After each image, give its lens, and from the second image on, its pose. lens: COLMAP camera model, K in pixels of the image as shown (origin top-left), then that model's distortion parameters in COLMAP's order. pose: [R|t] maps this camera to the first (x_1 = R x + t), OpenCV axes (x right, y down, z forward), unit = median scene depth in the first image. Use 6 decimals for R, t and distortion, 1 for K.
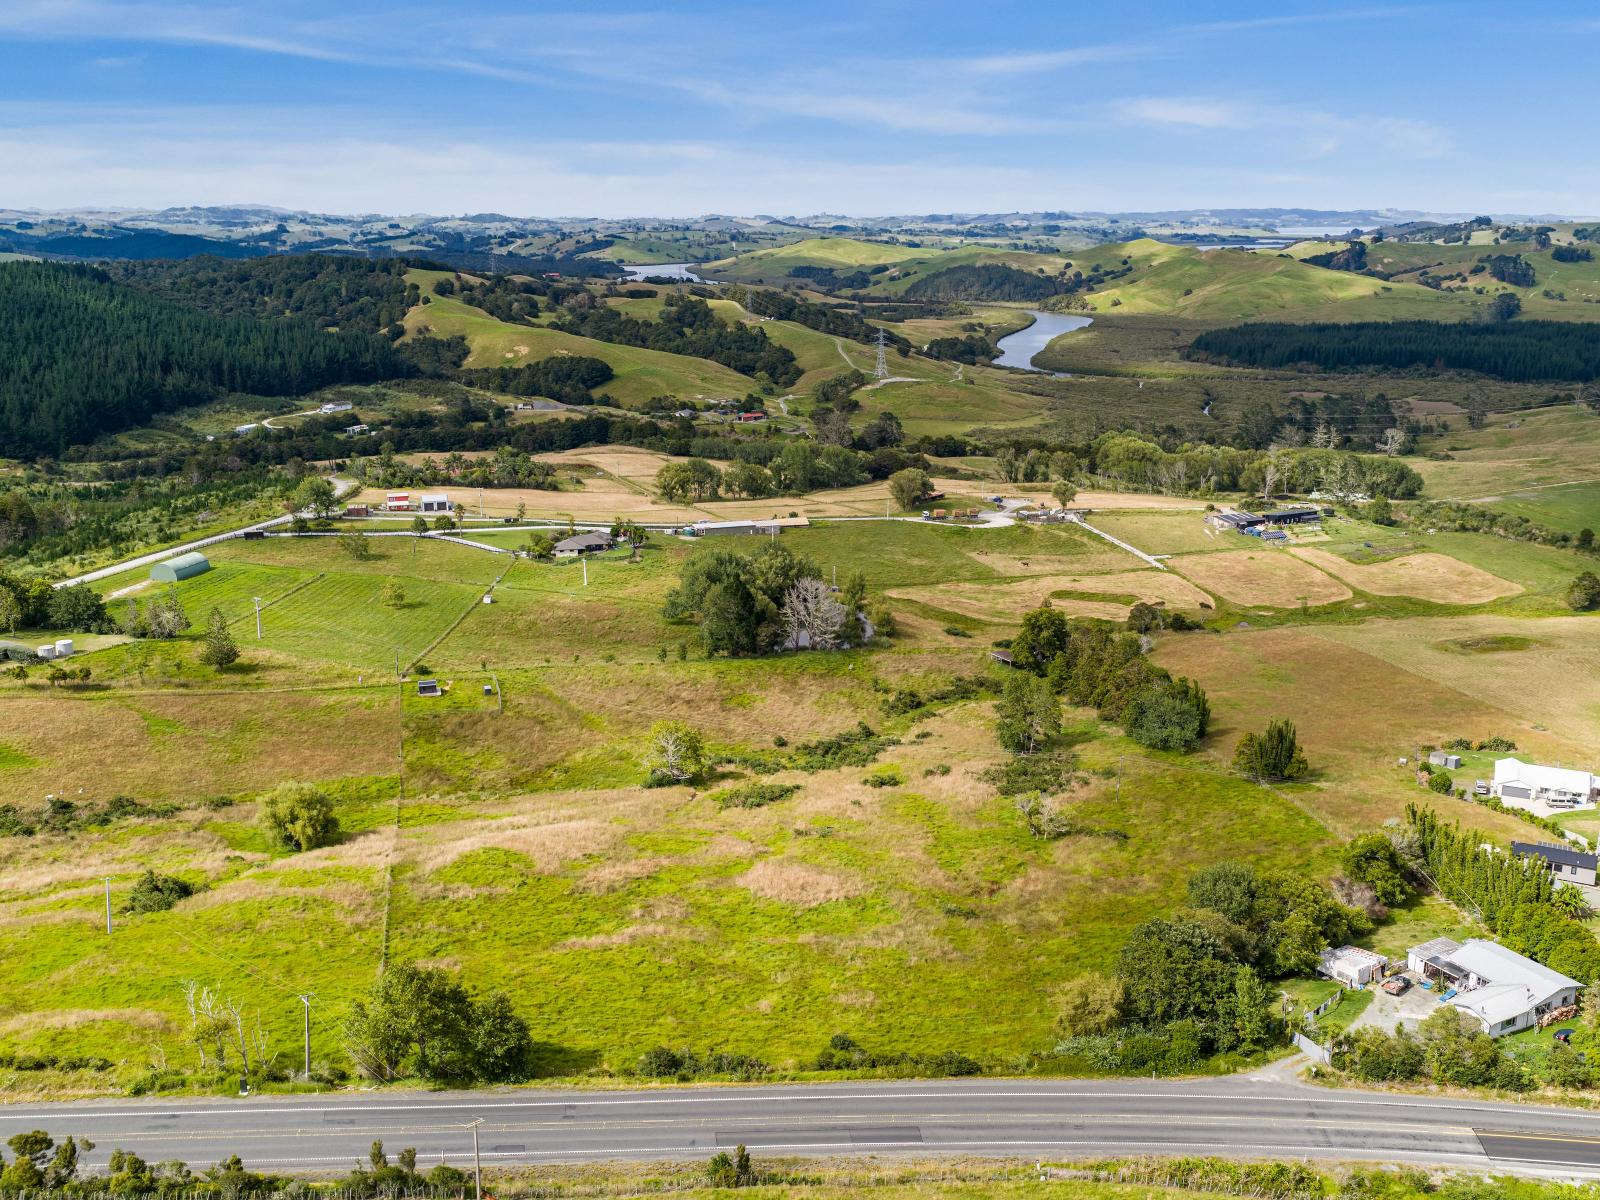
lens RADIAL K [[1484.5, 0, 805.1], [0, 1484.5, 602.9], [0, 0, 1]] dist [0.031061, -0.063582]
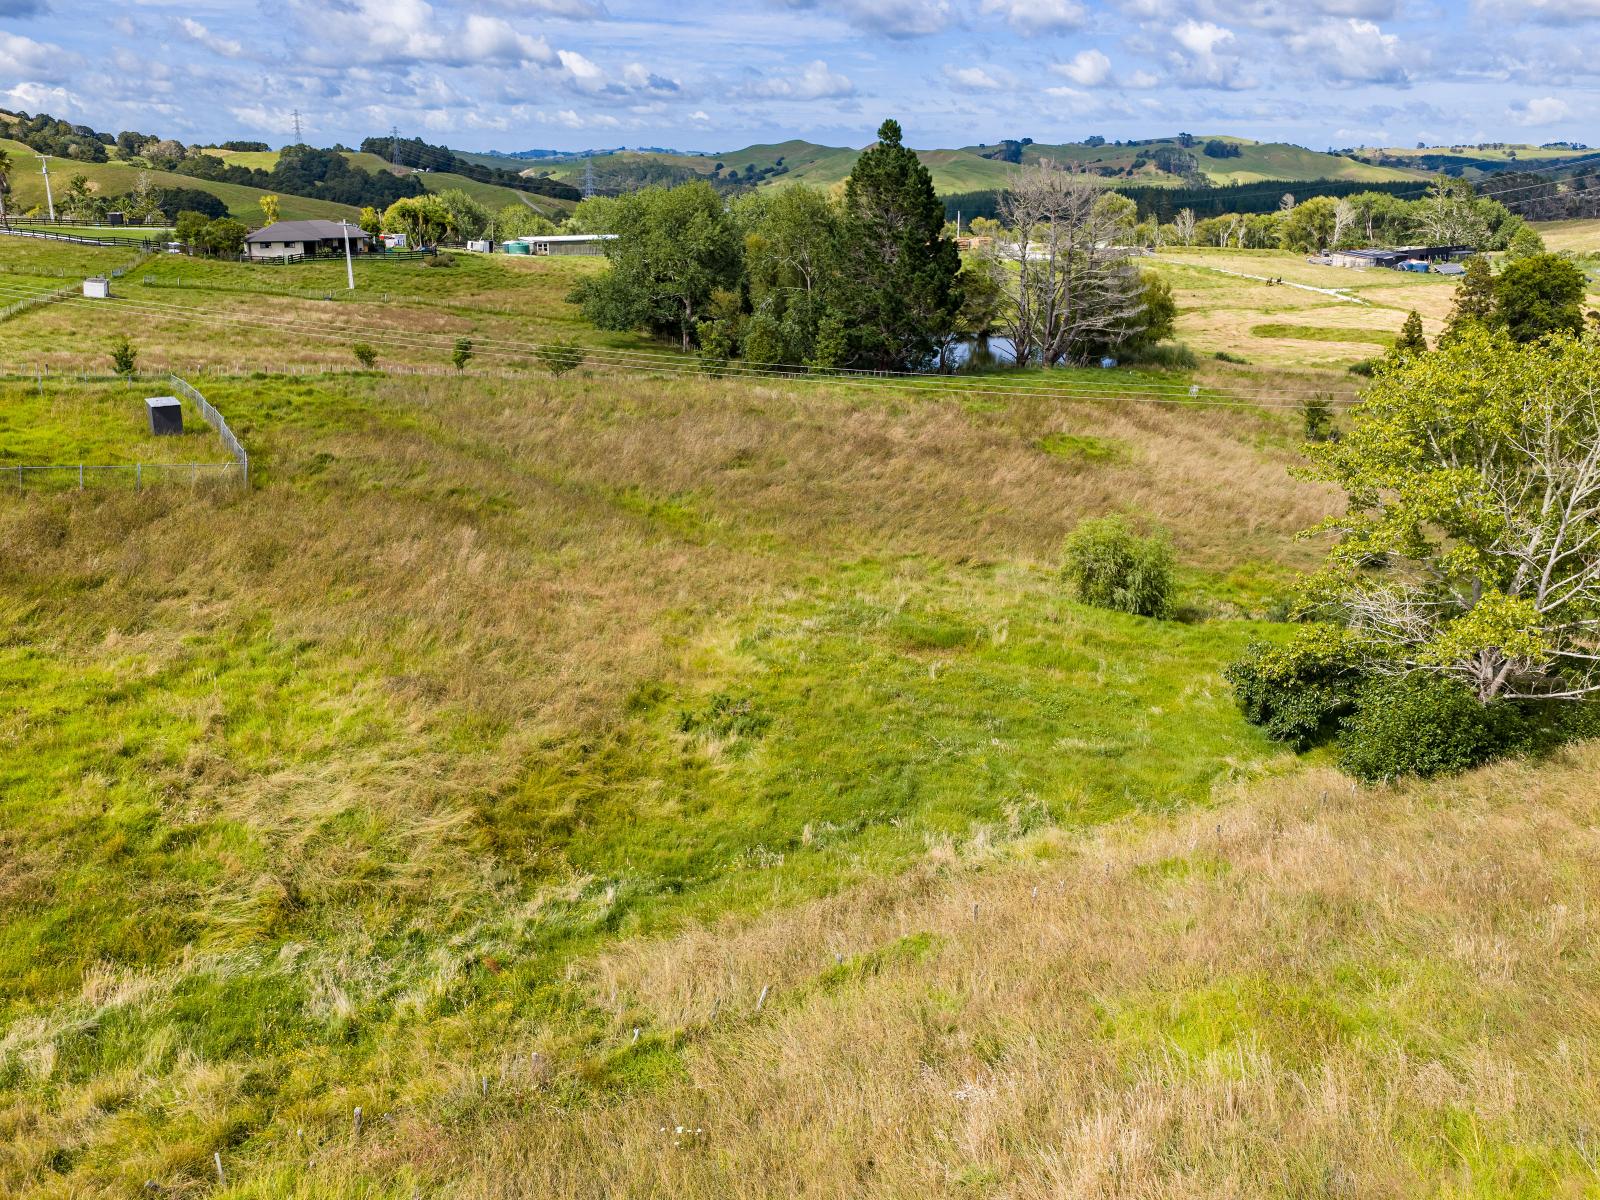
lens RADIAL K [[1484.5, 0, 805.1], [0, 1484.5, 602.9], [0, 0, 1]] dist [0.031061, -0.063582]
pose [[0.965888, -0.070306, 0.249232, -0.110428], [0.062413, 0.997271, 0.039443, 0.052439], [-0.251325, -0.022542, 0.967640, 0.469349]]
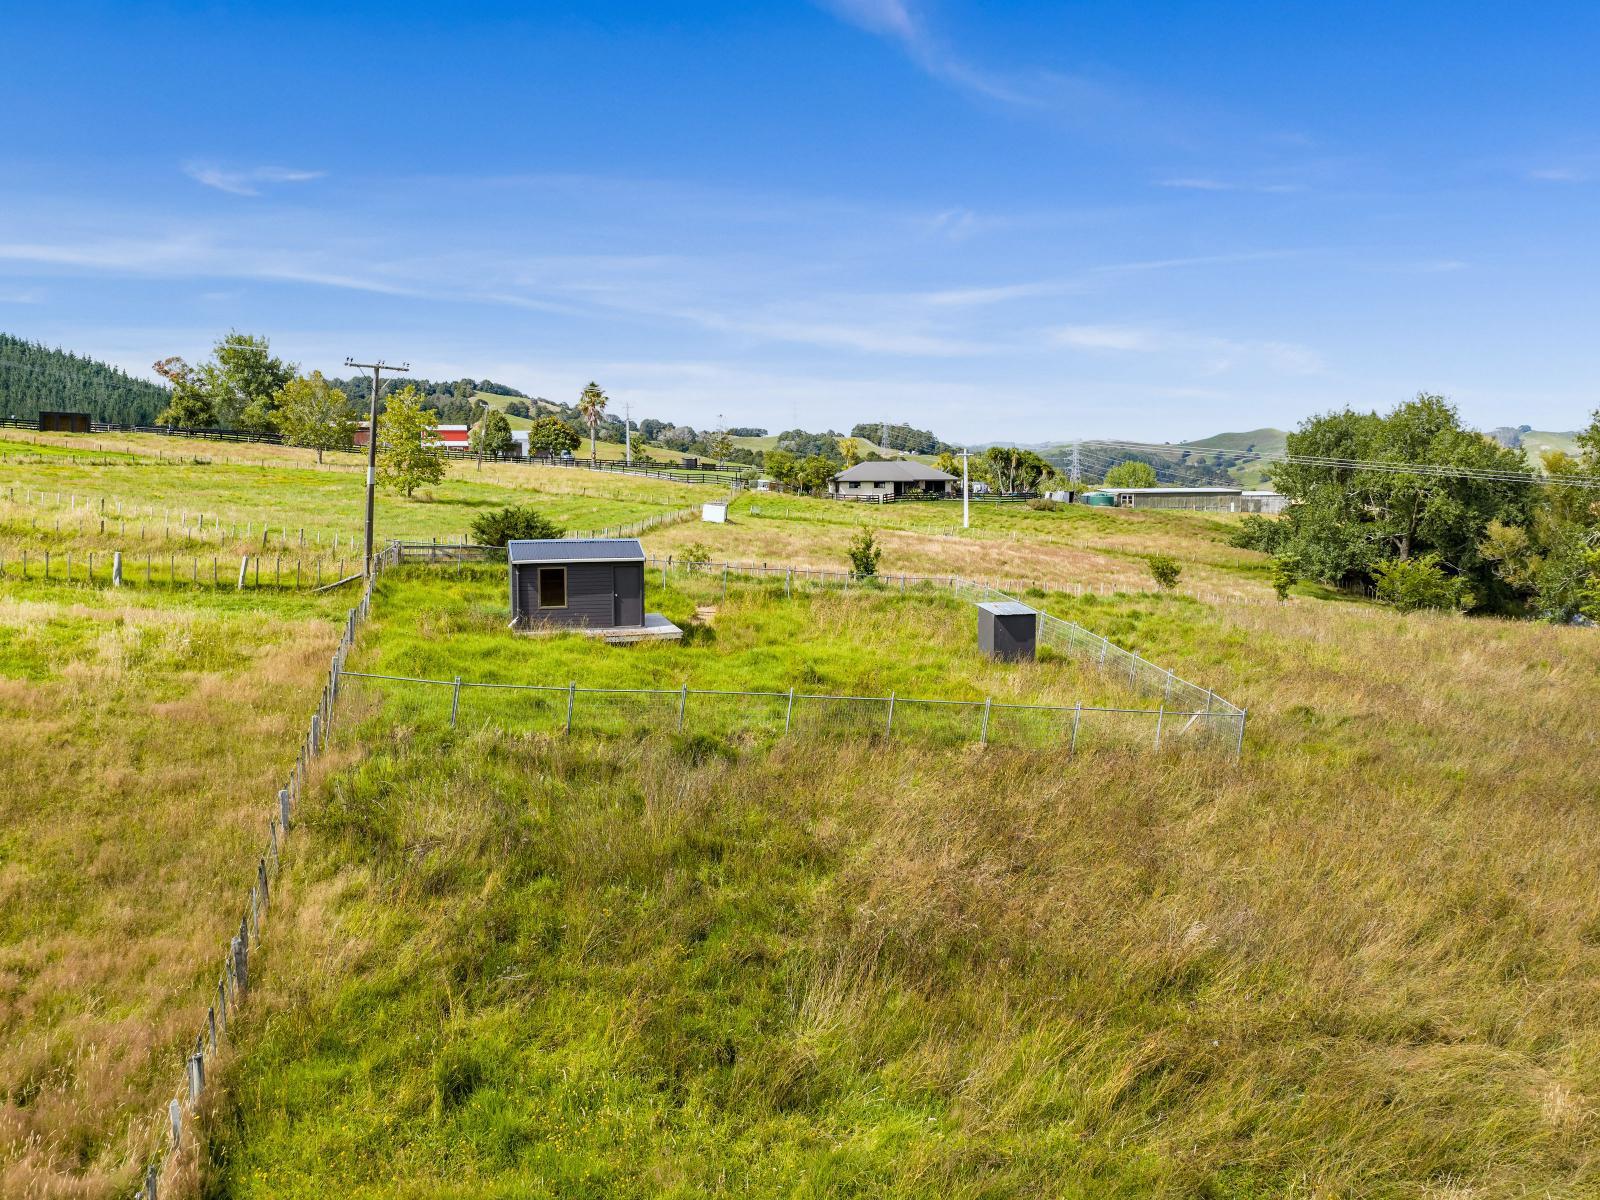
lens RADIAL K [[1484.5, 0, 805.1], [0, 1484.5, 602.9], [0, 0, 1]] dist [0.031061, -0.063582]
pose [[0.999406, 0.006838, -0.033775, -0.141130], [-0.012006, 0.987798, -0.155274, 0.048218], [0.032301, 0.155587, 0.987294, 0.537296]]
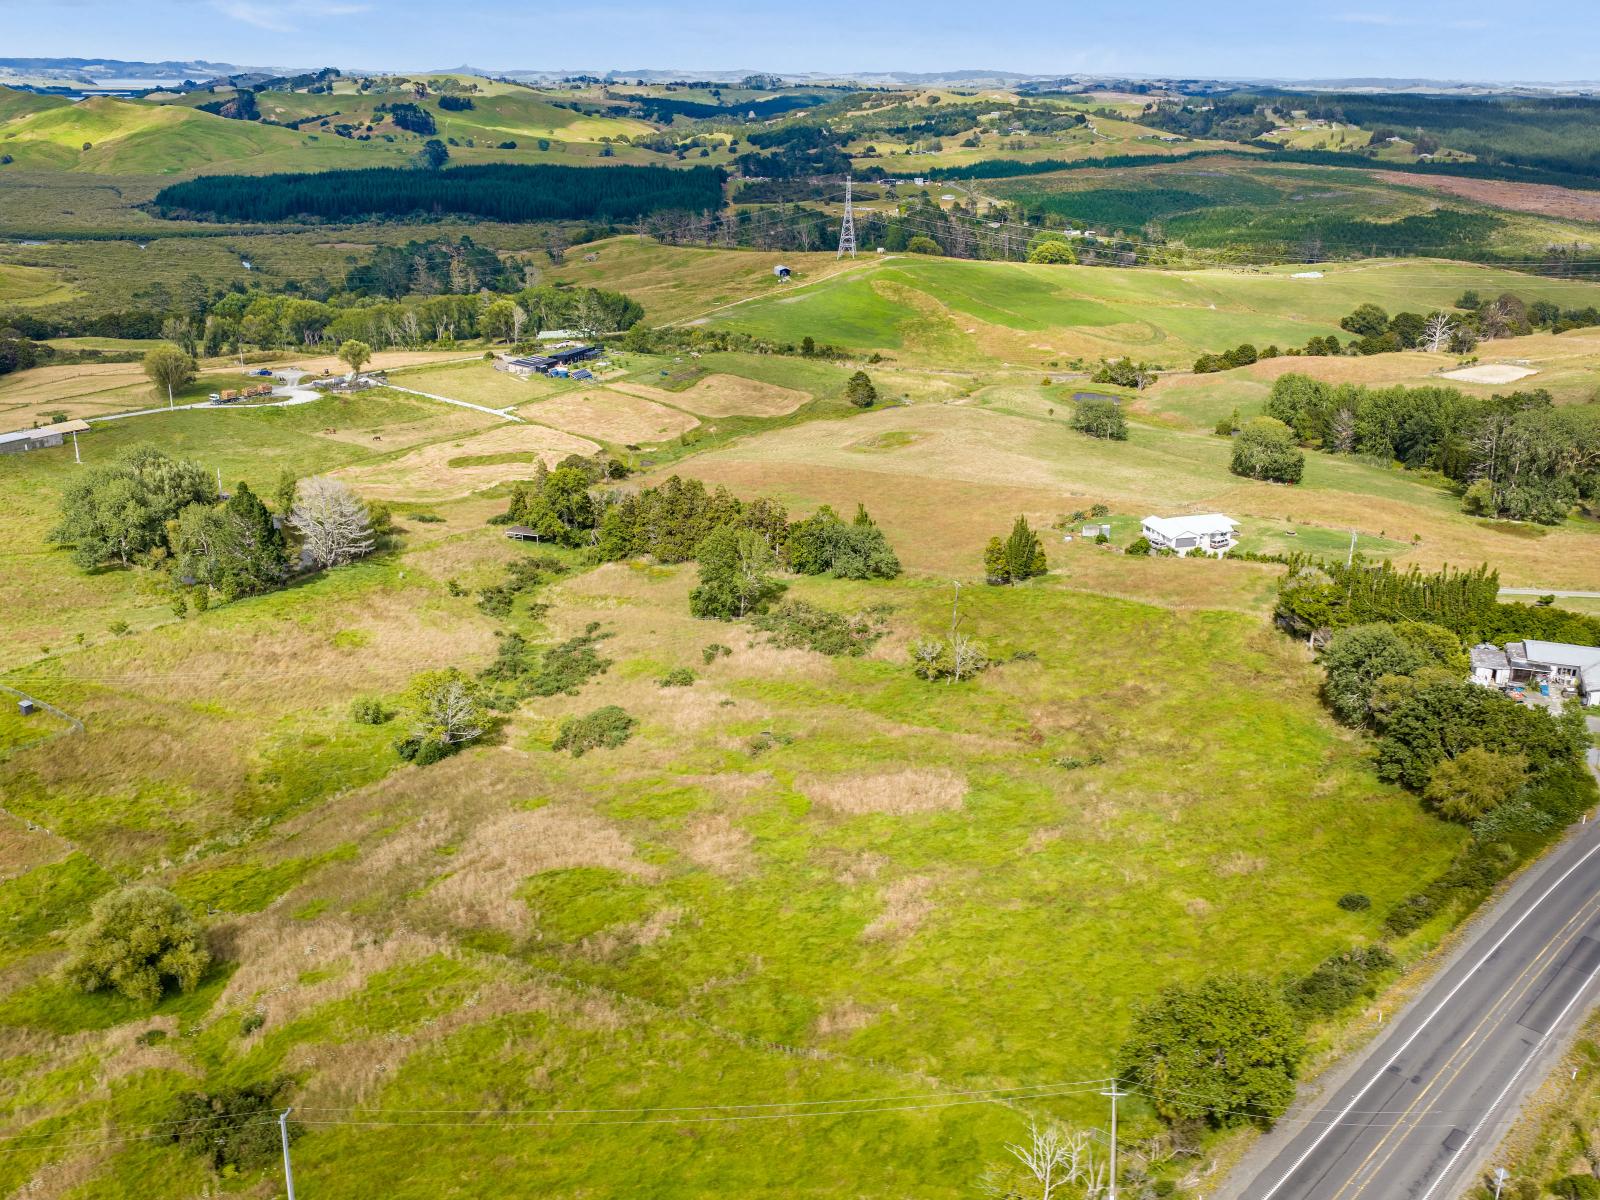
lens RADIAL K [[1502.9, 0, 800.0], [0, 1502.9, 600.0], [0, 0, 1]] dist [0.039367, -0.074920]
pose [[0.744851, -0.210829, 0.633047, -0.231260], [0.157400, 0.977511, 0.140350, -0.017366], [-0.648400, -0.004898, 0.761284, 0.165637]]
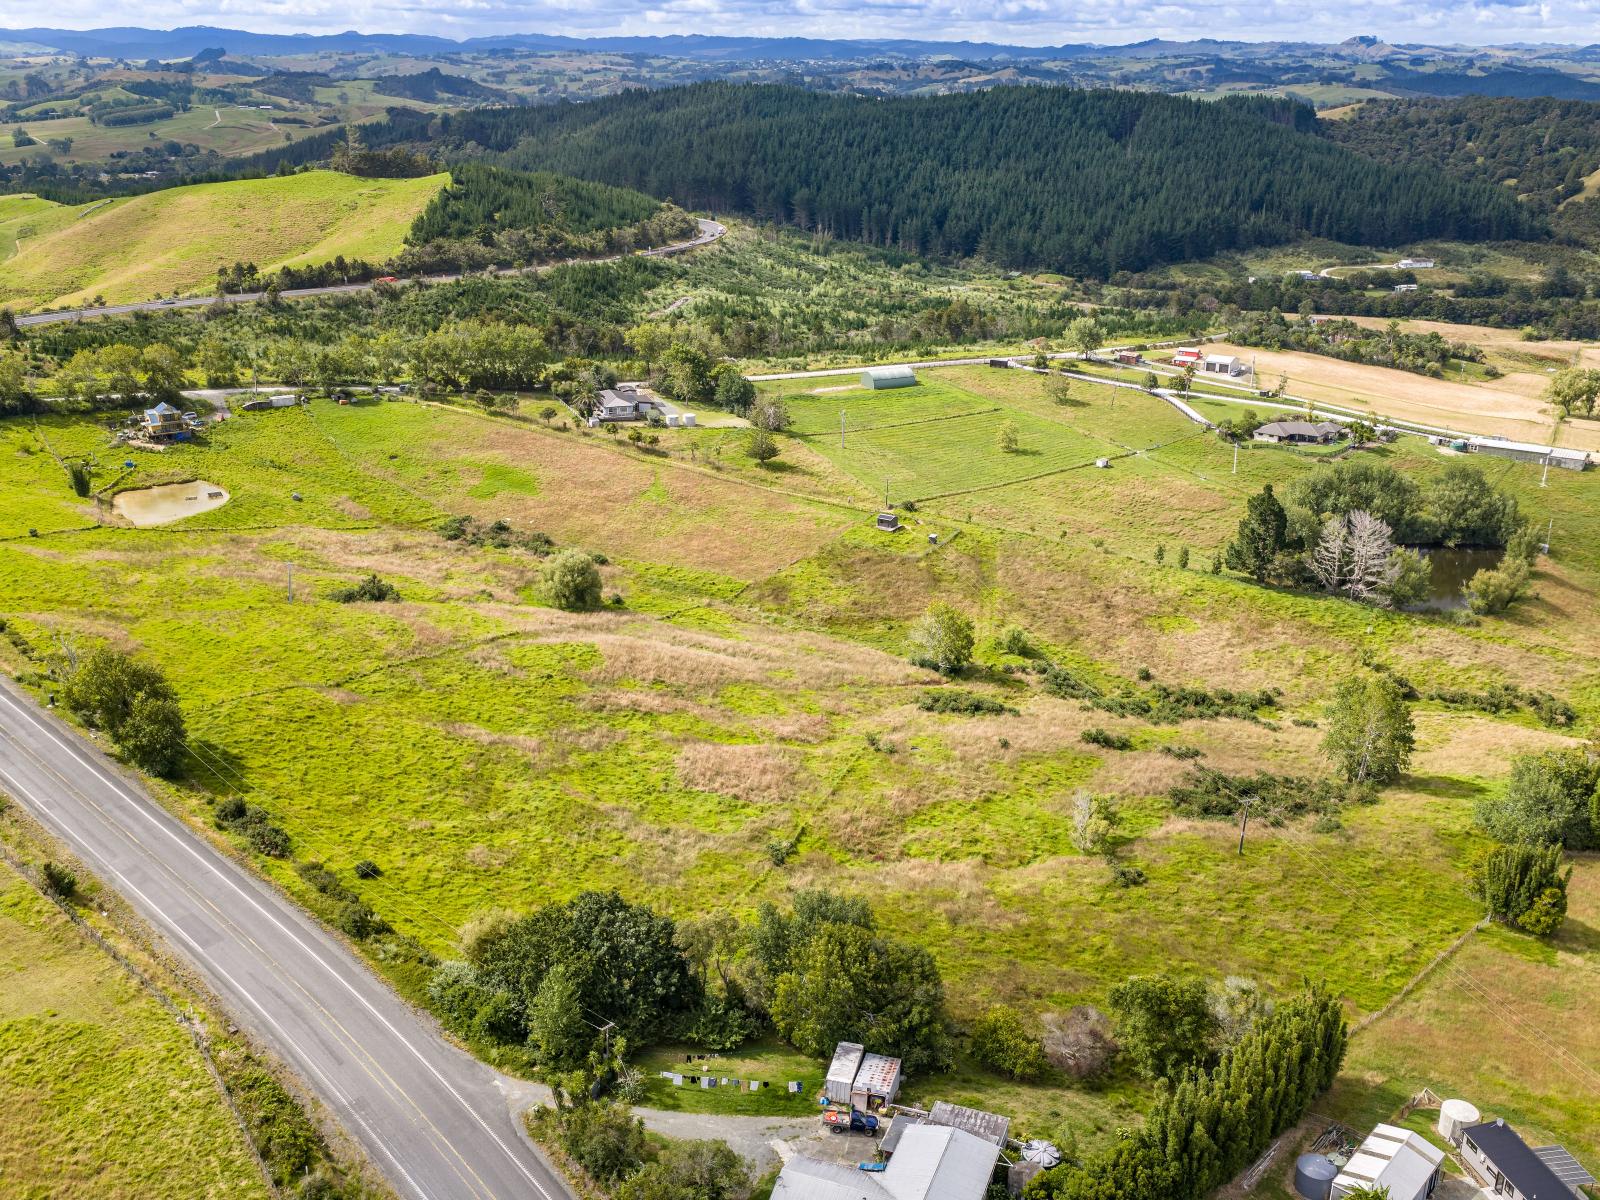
lens RADIAL K [[1484.5, 0, 805.1], [0, 1484.5, 602.9], [0, 0, 1]] dist [0.031061, -0.063582]
pose [[0.651308, 0.269258, -0.709435, 0.279824], [-0.197618, 0.962853, 0.184014, -0.041222], [0.732629, 0.020348, 0.680324, 0.159415]]
